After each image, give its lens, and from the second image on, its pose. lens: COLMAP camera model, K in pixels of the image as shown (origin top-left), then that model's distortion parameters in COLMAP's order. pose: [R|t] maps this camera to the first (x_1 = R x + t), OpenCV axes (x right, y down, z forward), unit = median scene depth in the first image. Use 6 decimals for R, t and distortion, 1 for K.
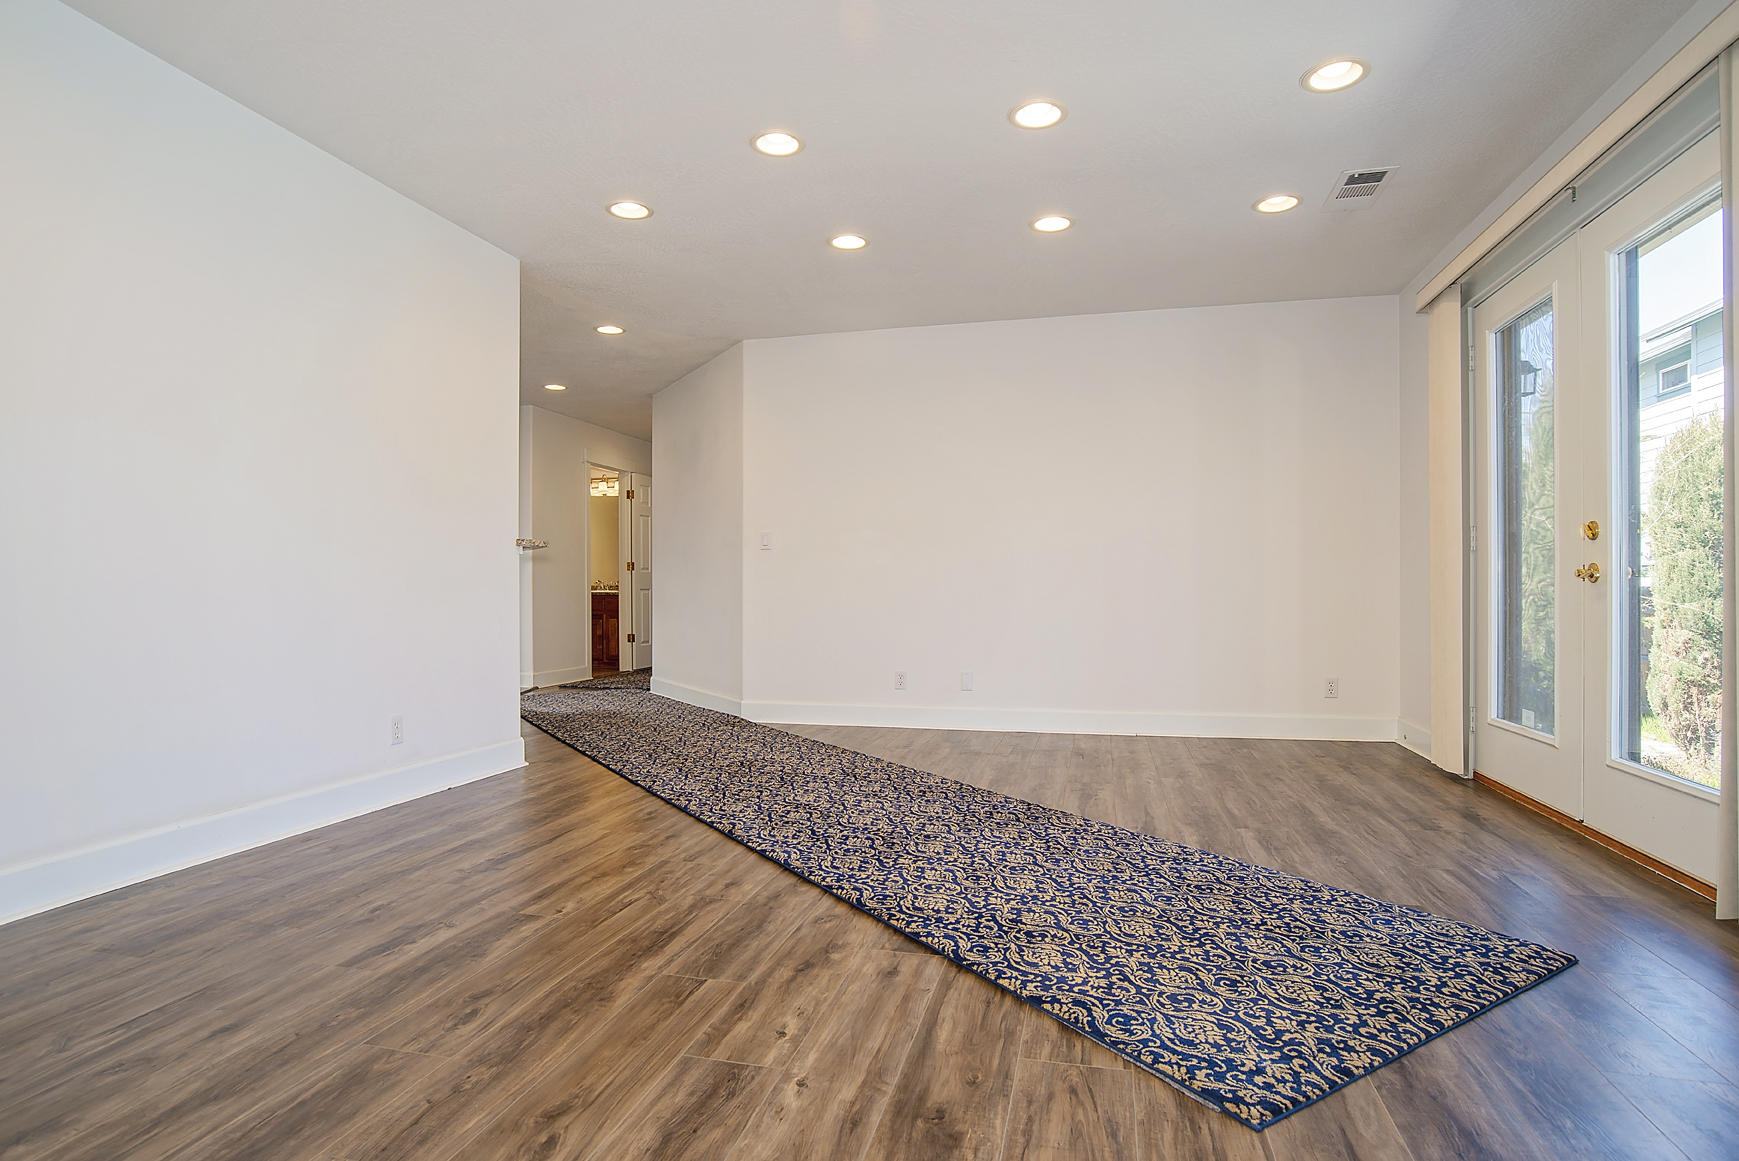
lens RADIAL K [[925.9, 0, 871.6], [0, 925.9, 582.2], [0, 0, 1]] dist [-0.016533, 0.005429]
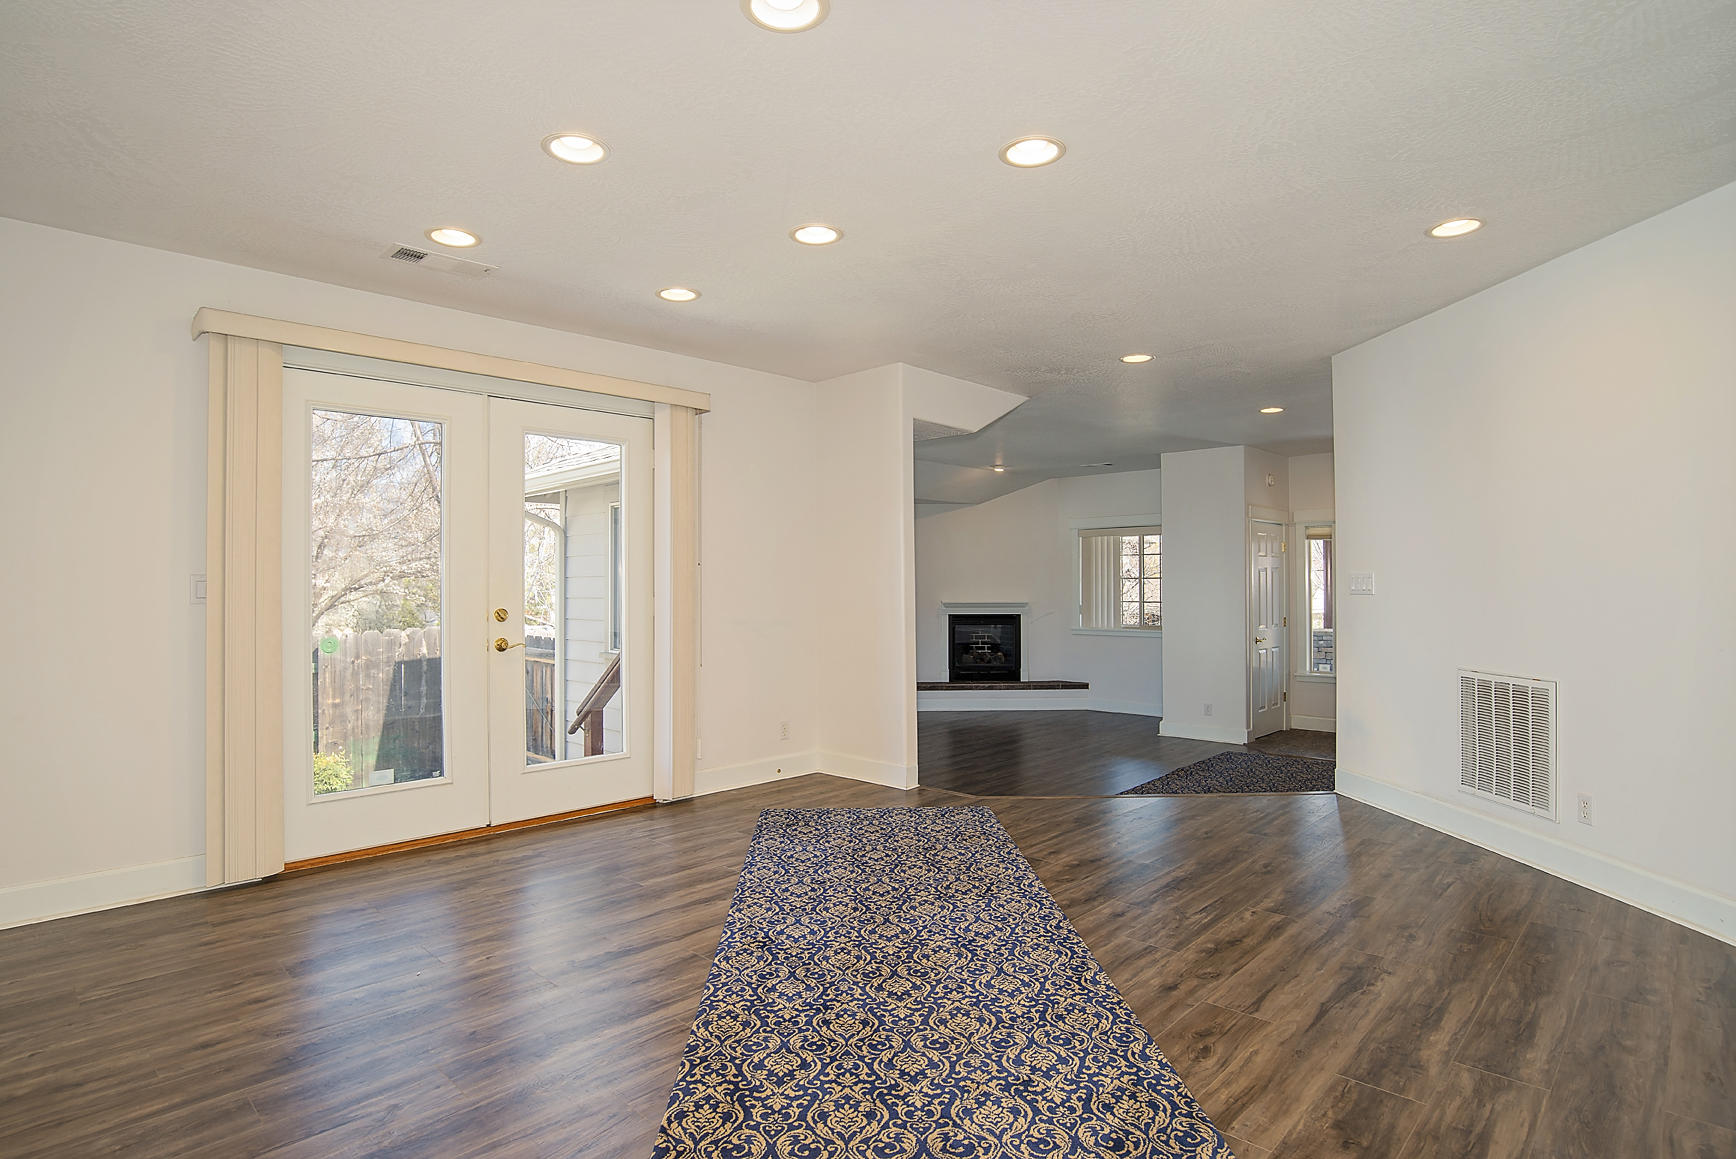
lens RADIAL K [[924.3, 0, 876.5], [0, 924.3, 589.3], [0, 0, 1]] dist [-0.016533, 0.005429]
pose [[-0.872618, 0.003919, 0.488388, -0.472715], [0.000847, 0.999978, -0.006511, -0.097940], [-0.488403, -0.005268, -0.872602, 2.238017]]
